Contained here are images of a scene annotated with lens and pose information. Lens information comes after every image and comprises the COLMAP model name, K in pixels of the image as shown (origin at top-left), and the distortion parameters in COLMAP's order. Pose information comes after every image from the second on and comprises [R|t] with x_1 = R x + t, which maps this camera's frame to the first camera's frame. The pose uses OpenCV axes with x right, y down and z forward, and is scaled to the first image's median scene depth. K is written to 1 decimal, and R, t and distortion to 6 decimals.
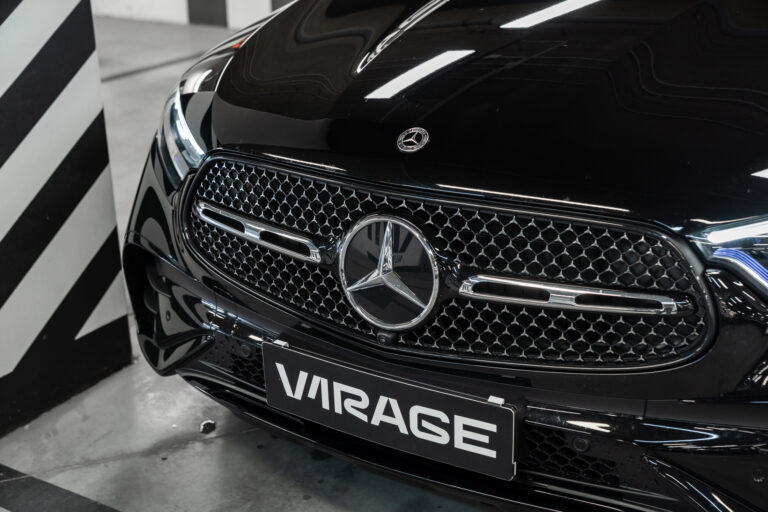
lens RADIAL K [[1126.0, 0, 388.7], [0, 1126.0, 261.8], [0, 0, 1]] dist [-0.004605, 0.000000]
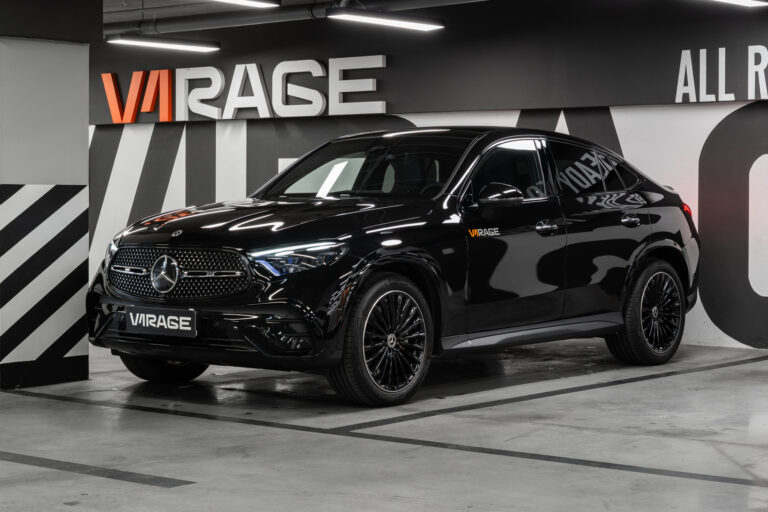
lens RADIAL K [[1658.1, 0, 388.9], [0, 1658.1, 255.3], [0, 0, 1]] dist [0.210336, 0.000000]
pose [[0.992281, 0.026353, -0.121174, 1.154915], [-0.064341, 0.944749, -0.321418, 1.381193], [0.106009, 0.326734, 0.939152, -3.210044]]
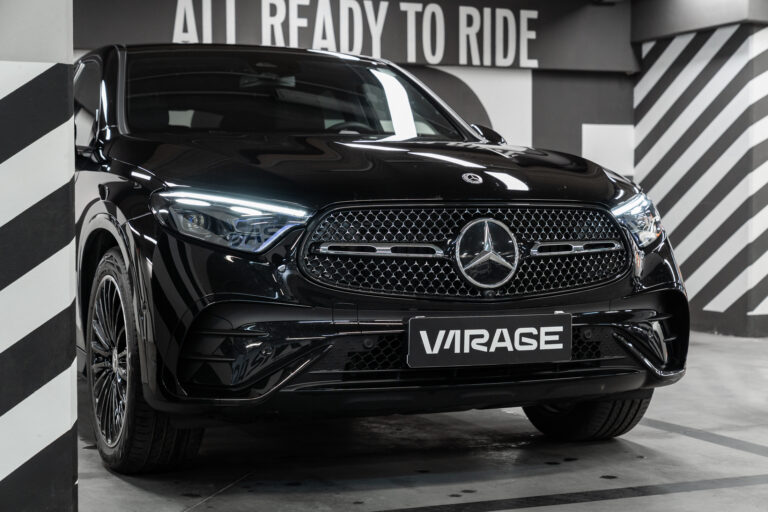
lens RADIAL K [[1377.0, 0, 391.5], [0, 1377.0, 260.6], [0, 0, 1]] dist [0.093874, 0.000000]
pose [[0.562242, -0.013650, 0.826860, -1.768847], [0.292991, 0.938295, -0.183737, 0.354192], [-0.773330, 0.345567, 0.531548, 0.032482]]
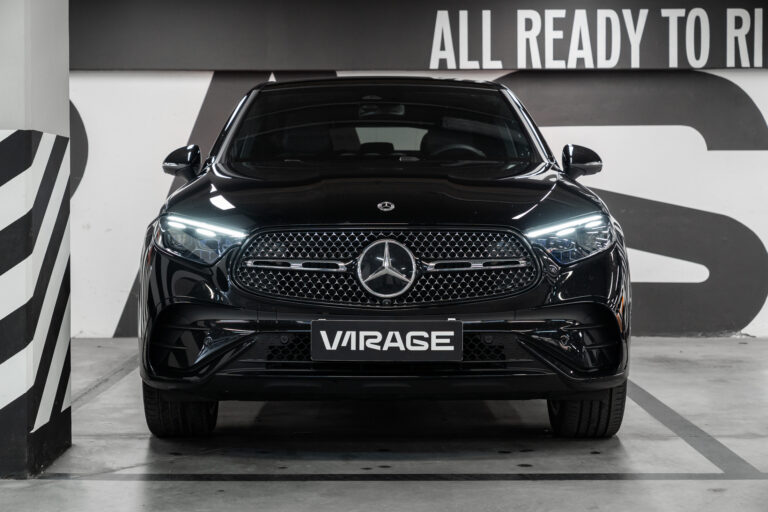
lens RADIAL K [[1537.6, 0, 385.1], [0, 1537.6, 233.7], [0, 0, 1]] dist [0.048196, 0.000000]
pose [[0.841601, 0.002953, 0.540092, -1.490571], [0.184654, 0.938153, -0.292867, 0.757479], [-0.507554, 0.346207, 0.789006, -1.188731]]
